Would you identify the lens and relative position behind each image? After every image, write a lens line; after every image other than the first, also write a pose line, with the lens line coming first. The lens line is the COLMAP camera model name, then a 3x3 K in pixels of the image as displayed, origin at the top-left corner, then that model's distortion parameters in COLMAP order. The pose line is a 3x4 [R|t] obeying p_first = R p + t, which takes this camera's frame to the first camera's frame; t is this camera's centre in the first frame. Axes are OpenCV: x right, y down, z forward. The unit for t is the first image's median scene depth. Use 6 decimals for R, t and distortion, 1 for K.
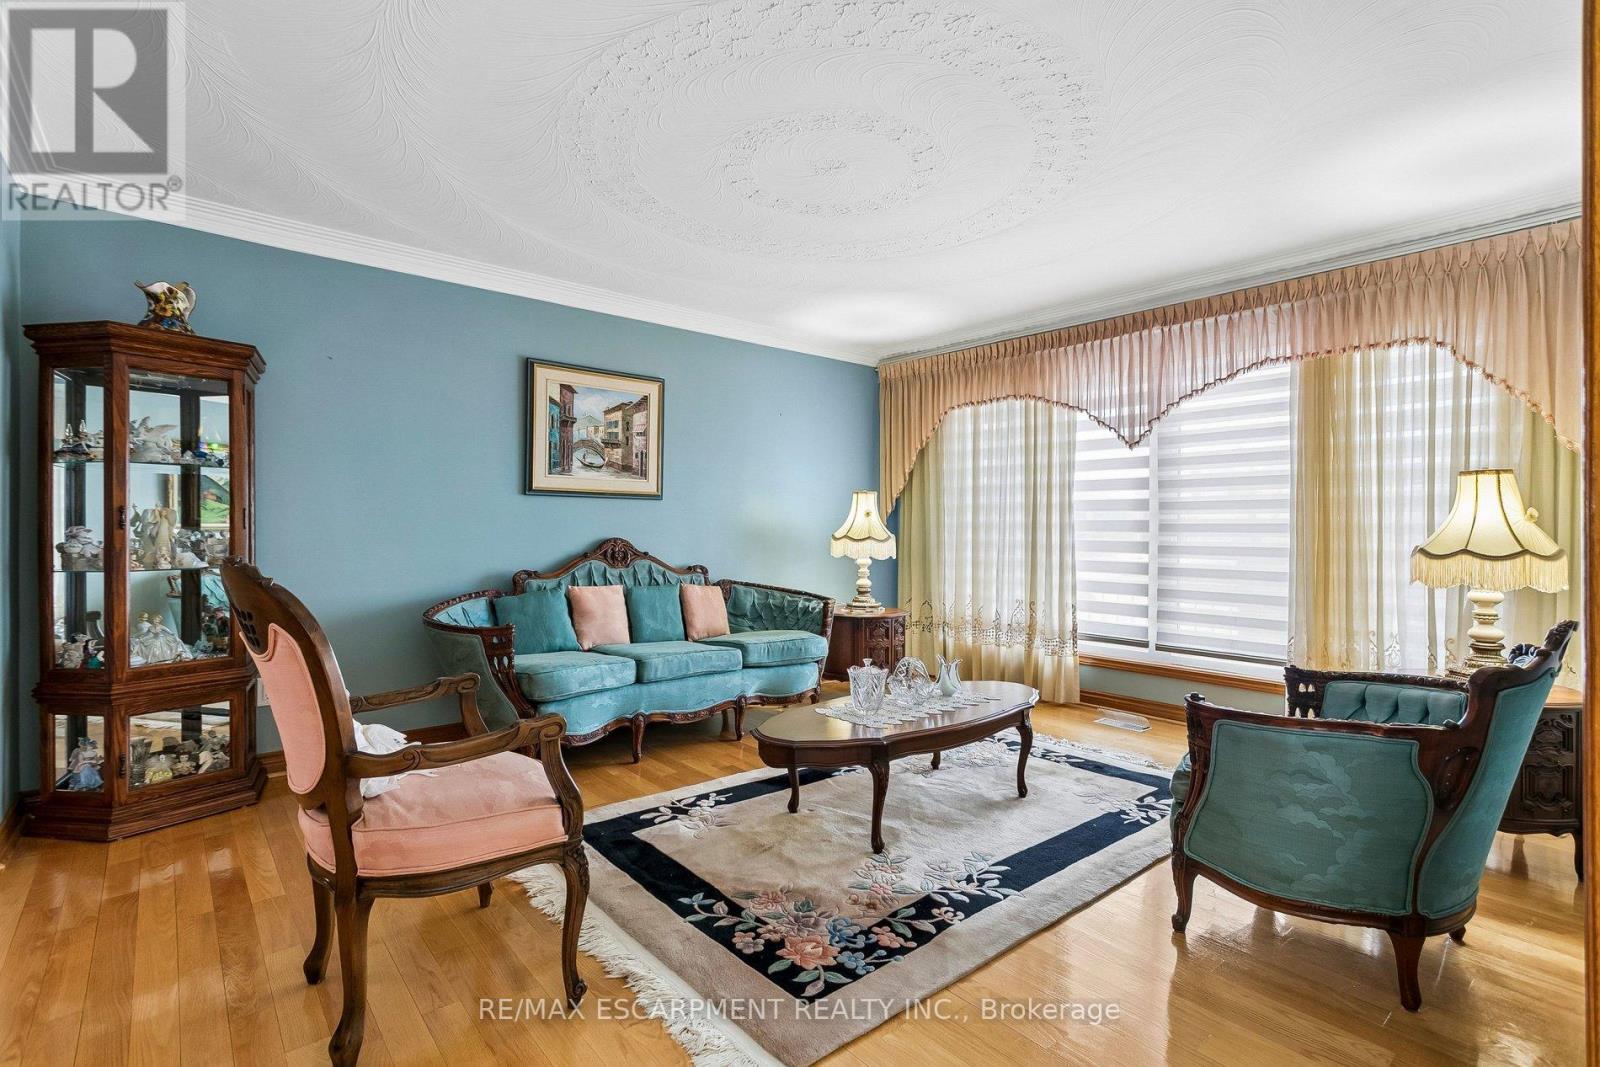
lens RADIAL K [[764.1, 0, 777.0], [0, 764.1, 525.6], [0, 0, 1]] dist [0.000142, 0.001874]
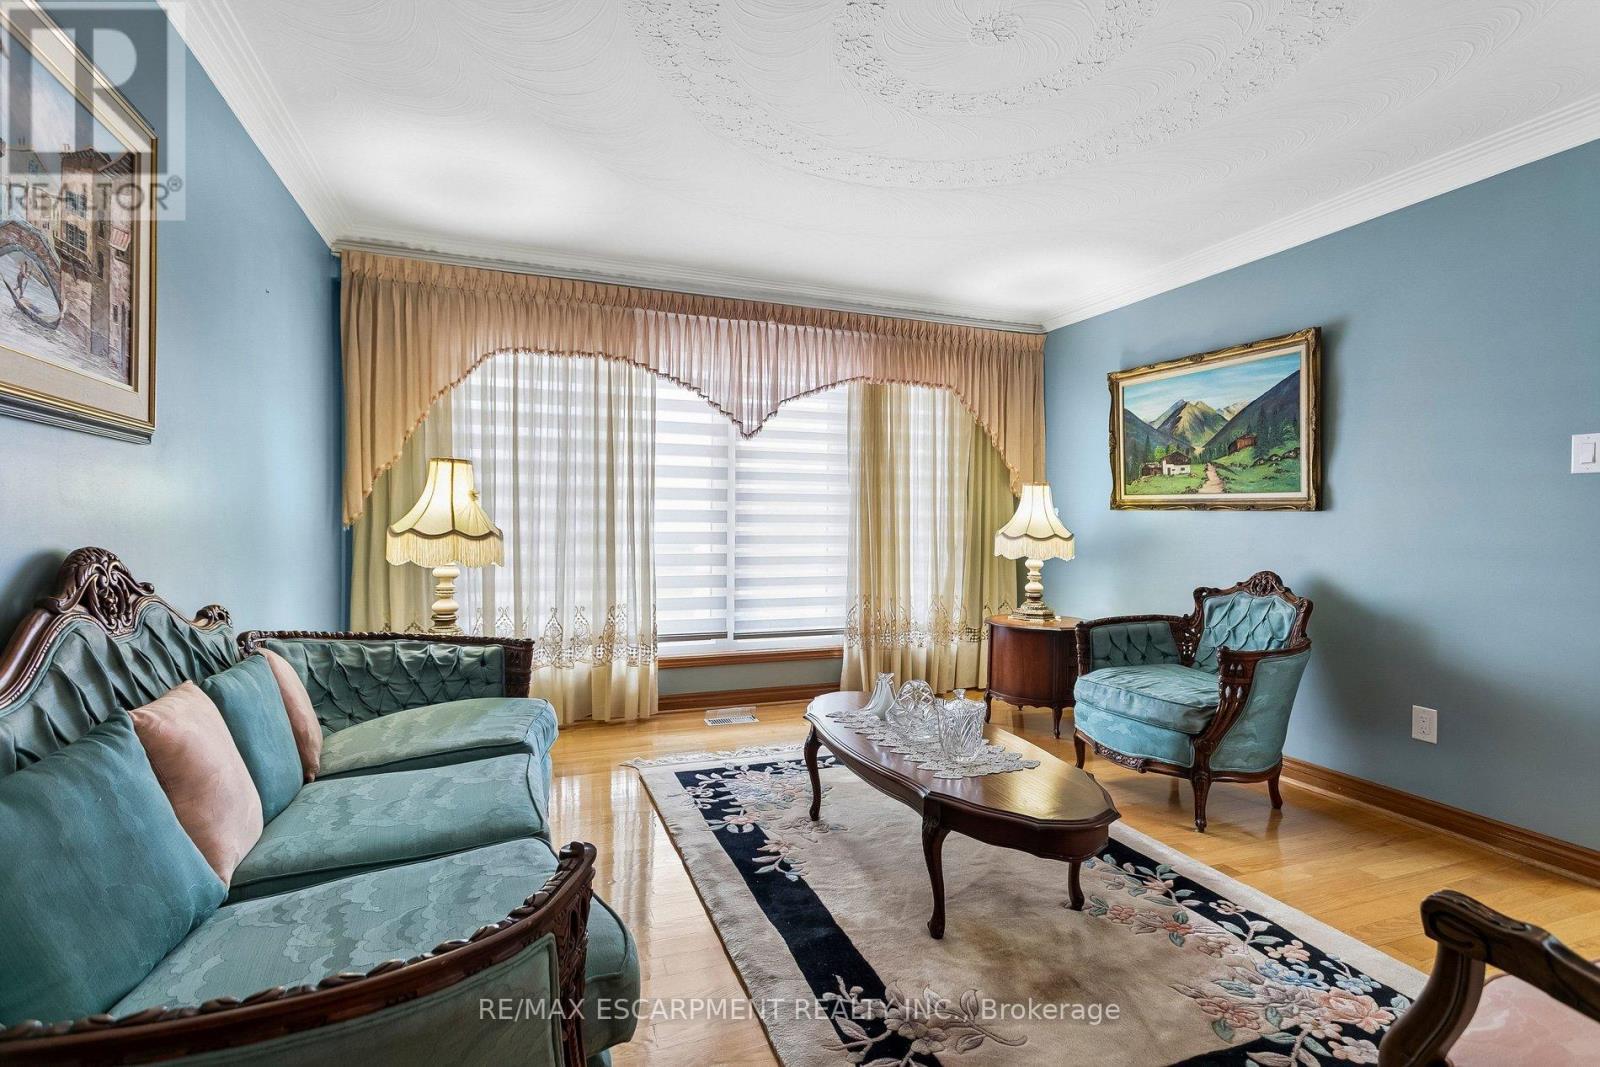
lens RADIAL K [[764.1, 0, 814.1], [0, 764.1, 532.6], [0, 0, 1]] dist [0.000142, 0.001874]
pose [[0.303534, -0.017591, 0.952658, -0.509183], [-0.008357, 0.999742, 0.021123, -0.000761], [-0.952784, -0.014373, 0.303309, 0.697042]]
